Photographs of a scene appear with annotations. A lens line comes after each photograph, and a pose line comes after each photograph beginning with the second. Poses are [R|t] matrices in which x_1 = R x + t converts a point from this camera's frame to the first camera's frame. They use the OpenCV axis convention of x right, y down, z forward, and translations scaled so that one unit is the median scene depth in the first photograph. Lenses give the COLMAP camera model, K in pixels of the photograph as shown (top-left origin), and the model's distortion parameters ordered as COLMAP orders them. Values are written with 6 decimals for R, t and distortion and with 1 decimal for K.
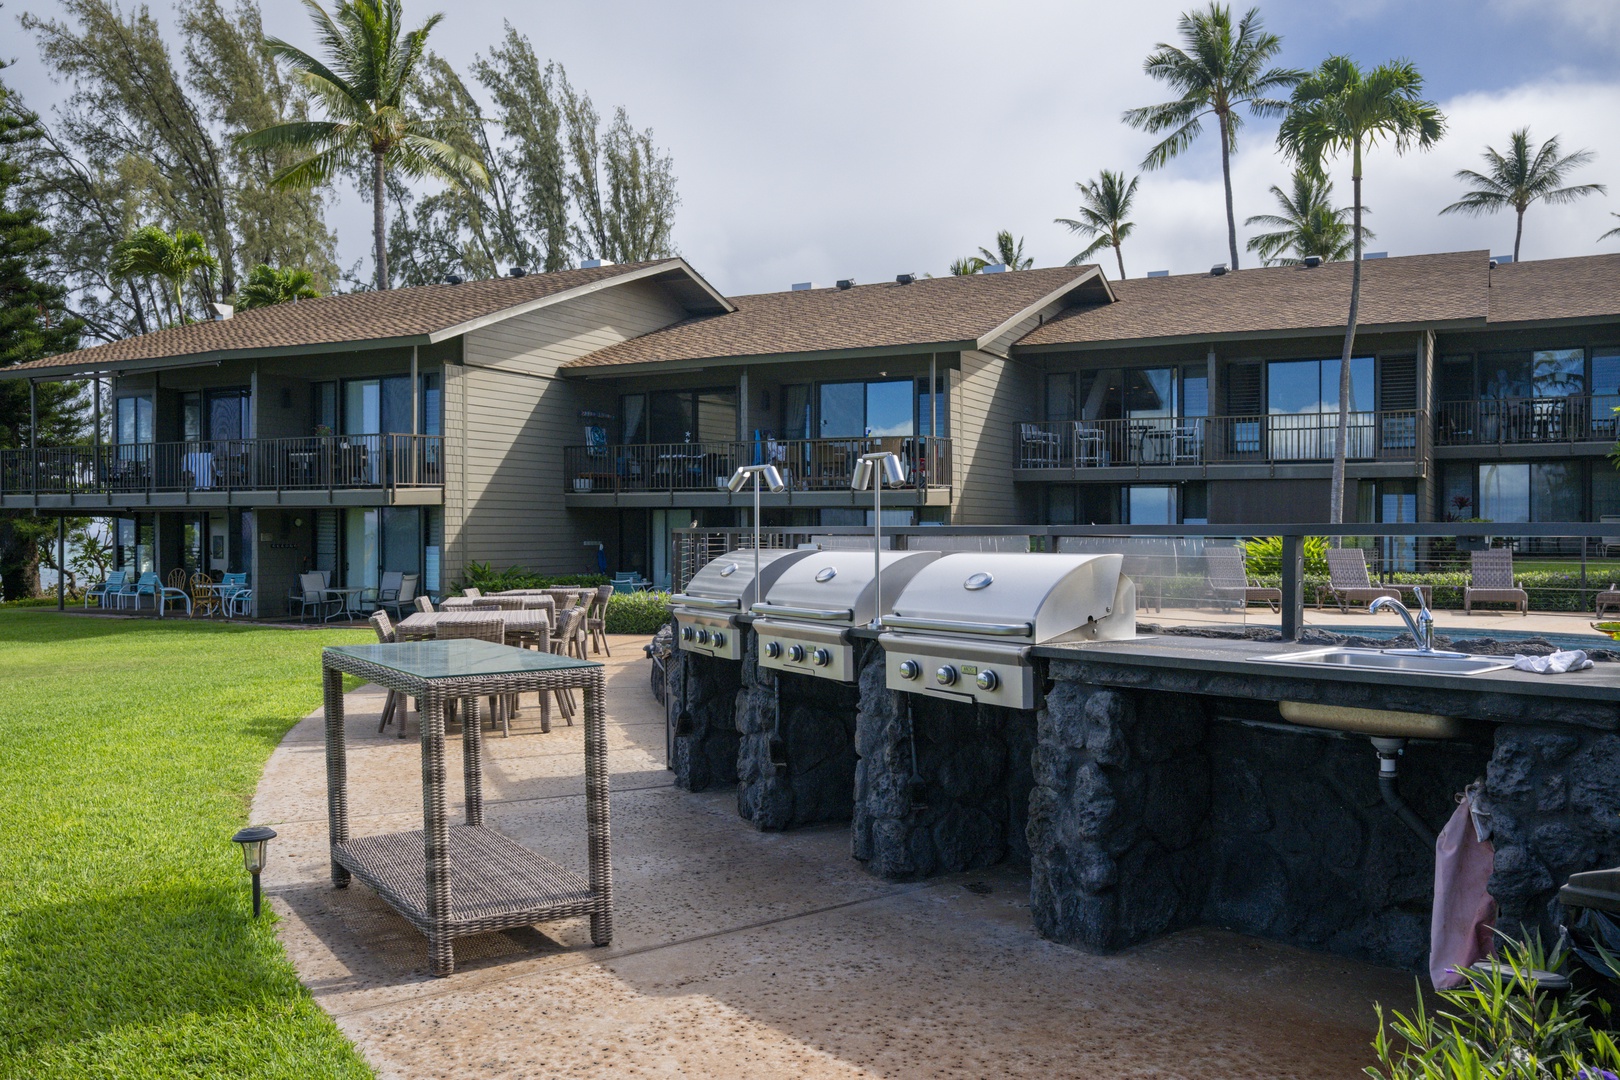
lens RADIAL K [[1616.4, 0, 810.6], [0, 1616.4, 554.0], [0, 0, 1]] dist [-0.024271, 0.000000]
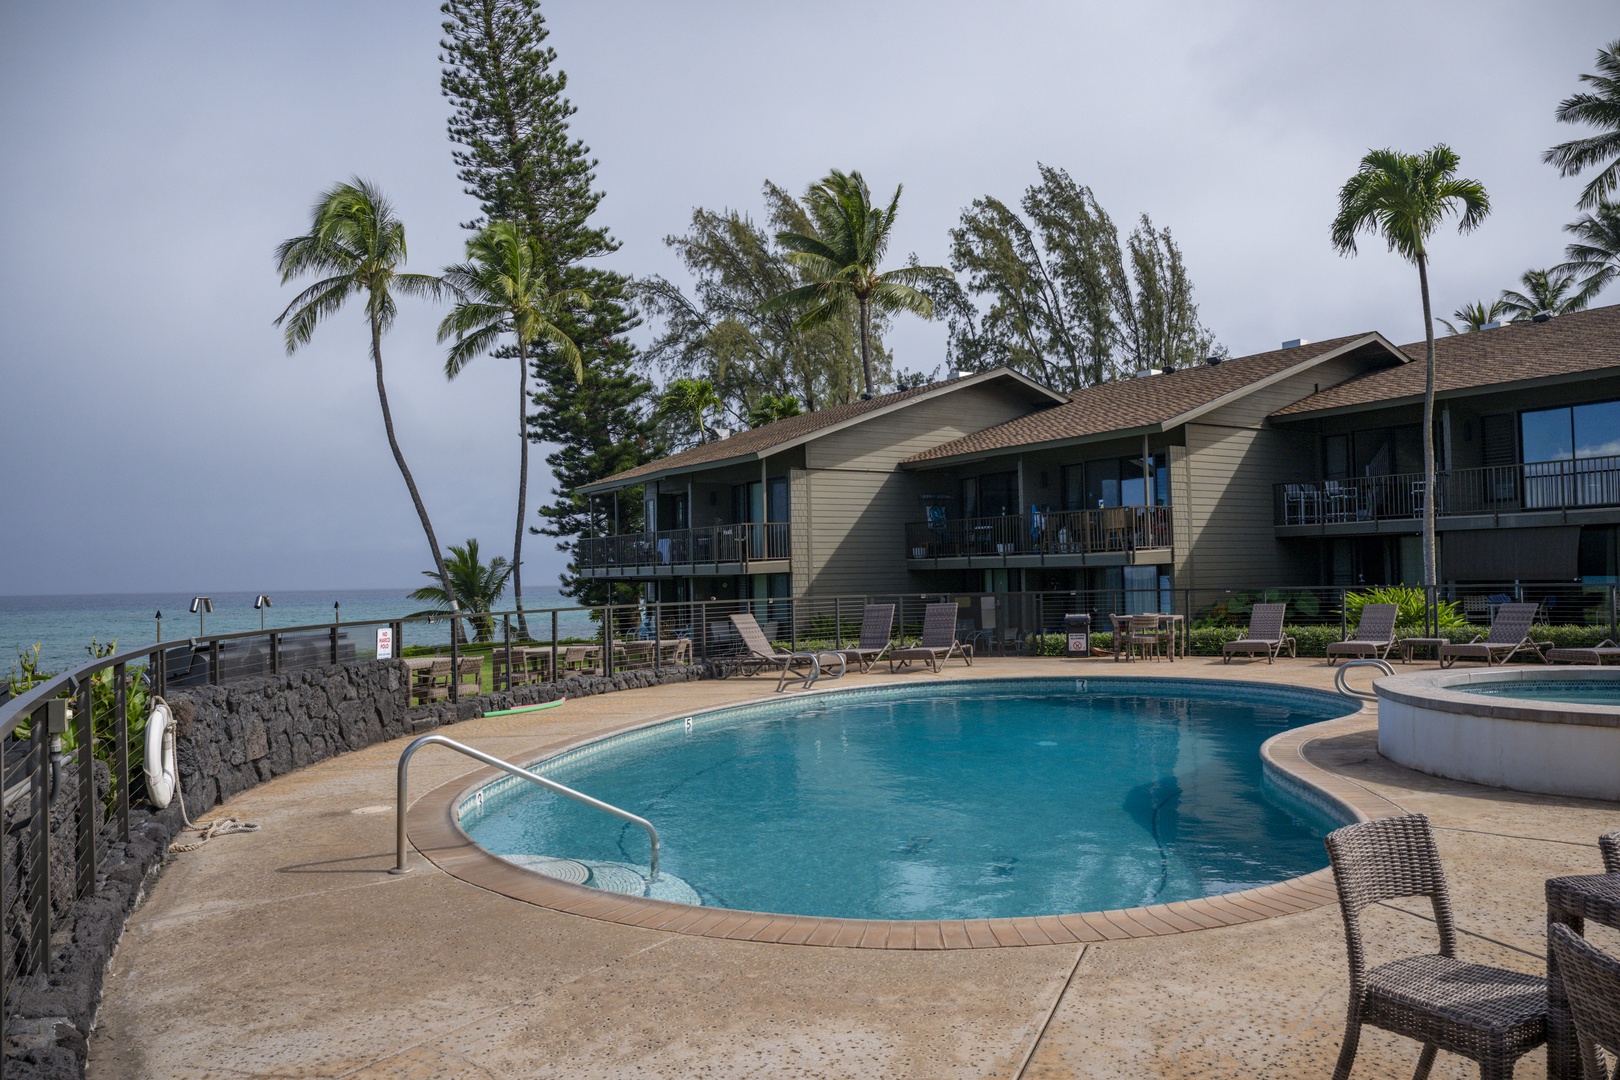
lens RADIAL K [[1447.3, 0, 811.2], [0, 1447.3, 528.7], [0, 0, 1]] dist [-0.035207, 0.067541]
pose [[0.837455, -0.036727, -0.545271, 0.414965], [0.018269, 0.999063, -0.039234, -0.017394], [0.546201, 0.022895, 0.837341, -0.017379]]
